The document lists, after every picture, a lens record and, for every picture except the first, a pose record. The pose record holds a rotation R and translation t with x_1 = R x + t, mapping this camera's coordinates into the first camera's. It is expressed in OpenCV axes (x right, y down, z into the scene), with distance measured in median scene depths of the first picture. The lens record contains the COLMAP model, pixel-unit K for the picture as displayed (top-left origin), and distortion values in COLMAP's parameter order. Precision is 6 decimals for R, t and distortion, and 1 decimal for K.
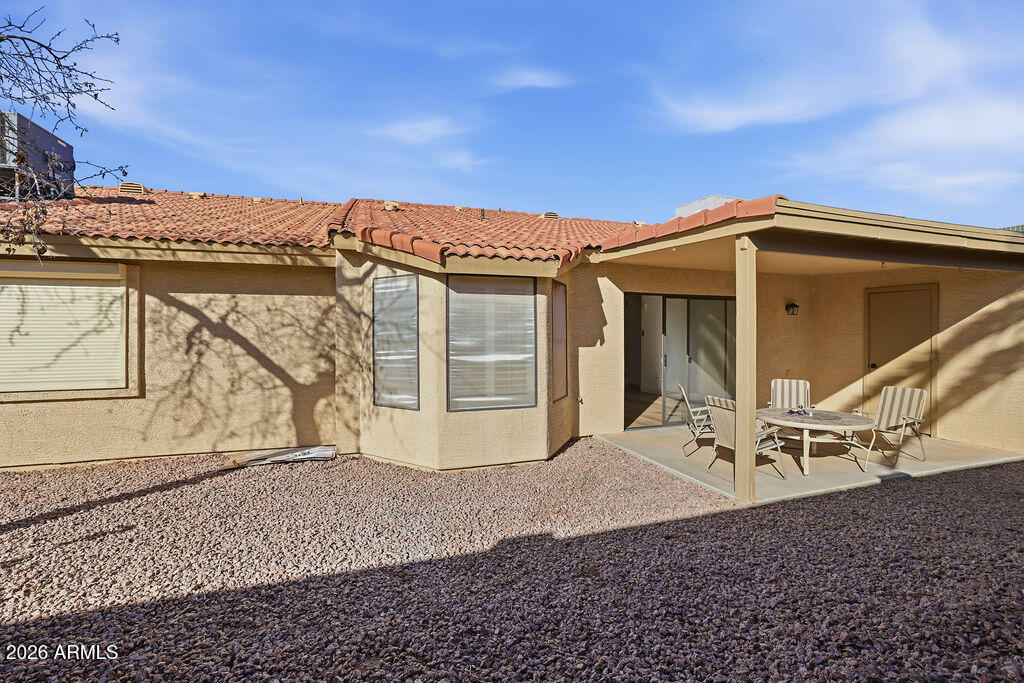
lens RADIAL K [[433.8, 0, 518.6], [0, 433.8, 341.0], [0, 0, 1]] dist [0.001773, 0.000322]
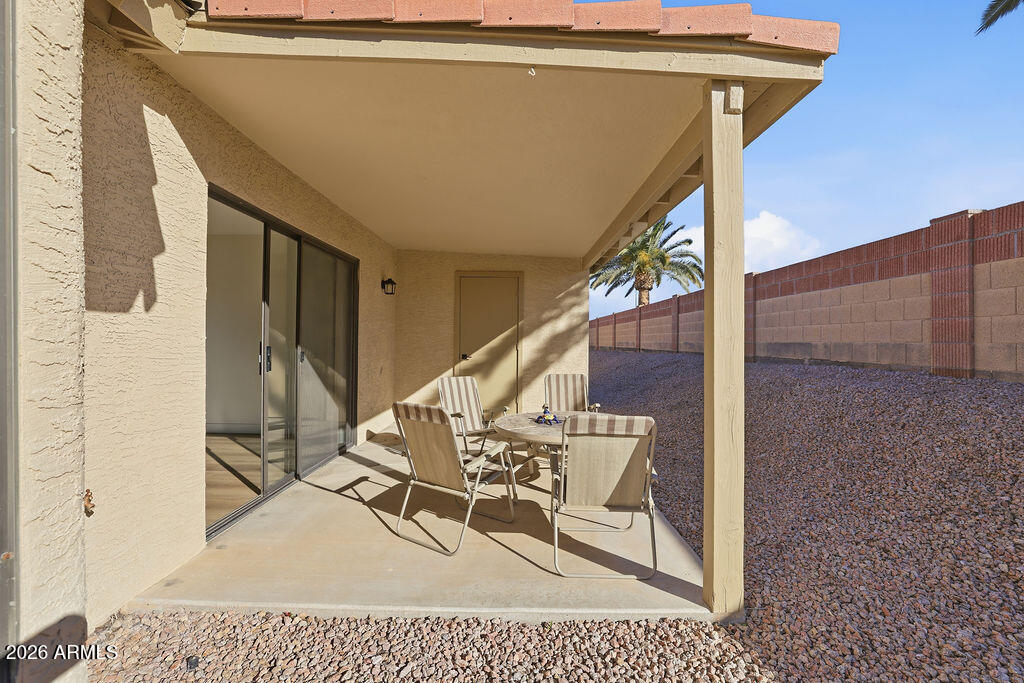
lens RADIAL K [[433.8, 0, 518.6], [0, 433.8, 341.0], [0, 0, 1]] dist [0.001773, 0.000322]
pose [[0.304908, 0.006259, 0.952361, -0.046533], [0.025368, 0.999570, -0.014691, 0.046742], [-0.952044, 0.028639, 0.304618, 0.619066]]
